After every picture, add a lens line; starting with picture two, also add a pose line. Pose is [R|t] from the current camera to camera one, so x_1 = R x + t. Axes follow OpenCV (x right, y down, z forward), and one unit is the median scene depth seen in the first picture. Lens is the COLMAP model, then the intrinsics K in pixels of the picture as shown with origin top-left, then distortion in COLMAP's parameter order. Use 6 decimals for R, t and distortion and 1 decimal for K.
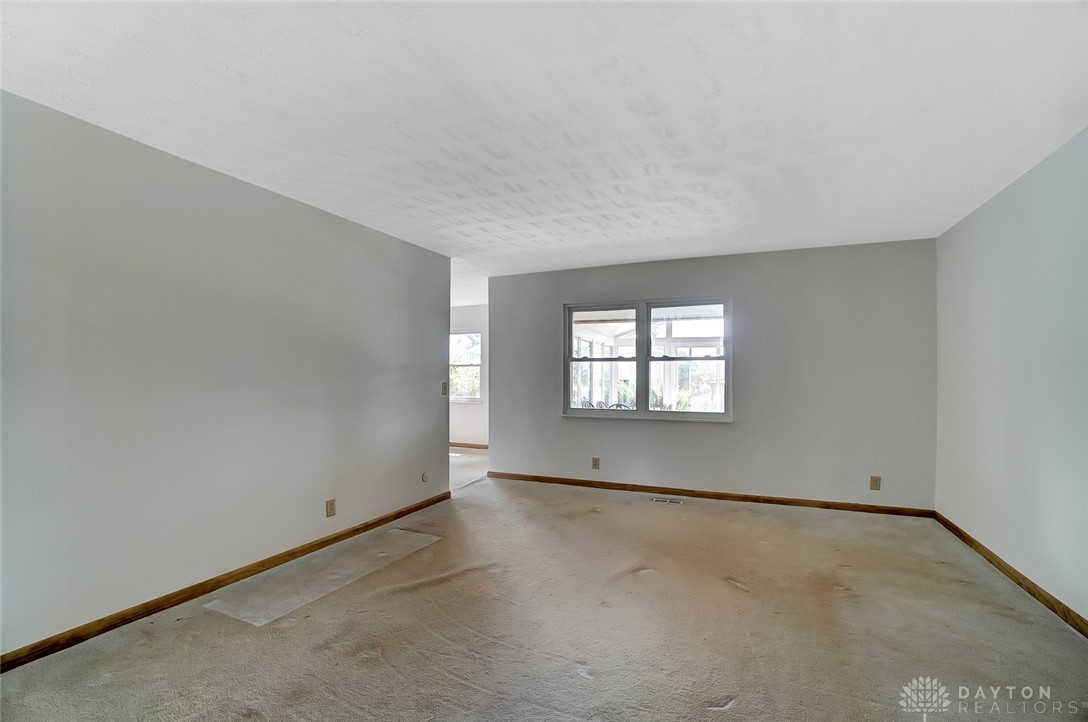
lens RADIAL K [[480.0, 0, 548.4], [0, 480.0, 367.1], [0, 0, 1]] dist [-0.000168, 0.000217]
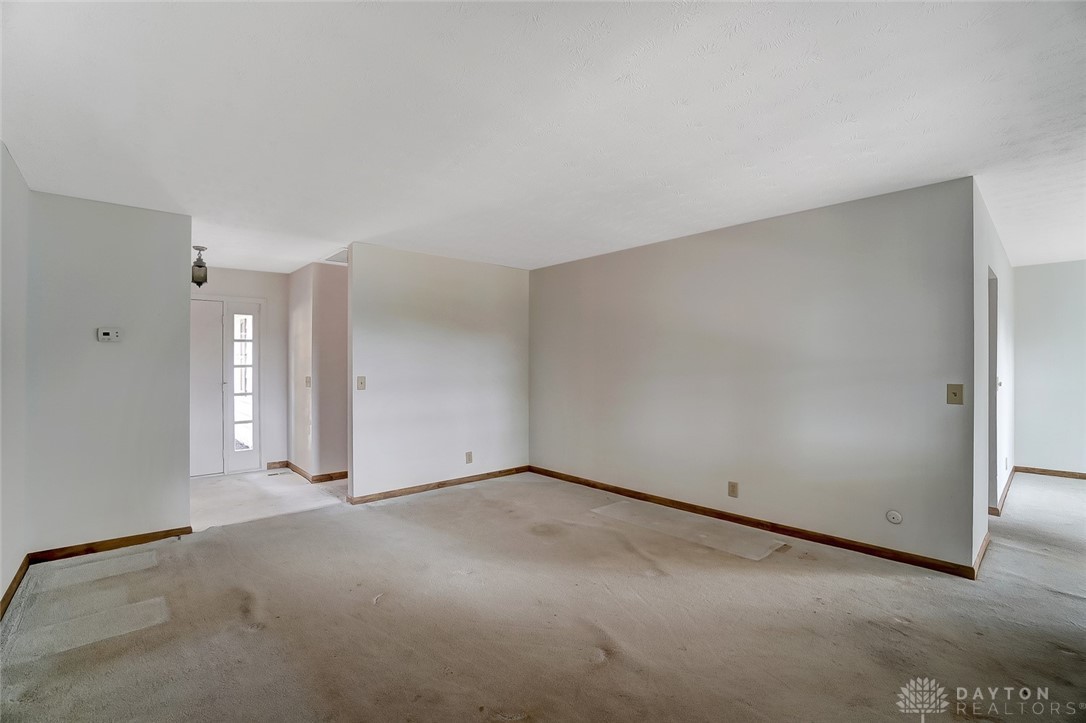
lens RADIAL K [[479.1, 0, 547.4], [0, 479.1, 367.6], [0, 0, 1]] dist [-0.000168, 0.000217]
pose [[-0.381111, -0.004574, -0.924518, 0.797987], [0.013337, 0.999857, -0.010444, 0.014278], [0.924433, -0.016310, -0.380995, 1.092374]]
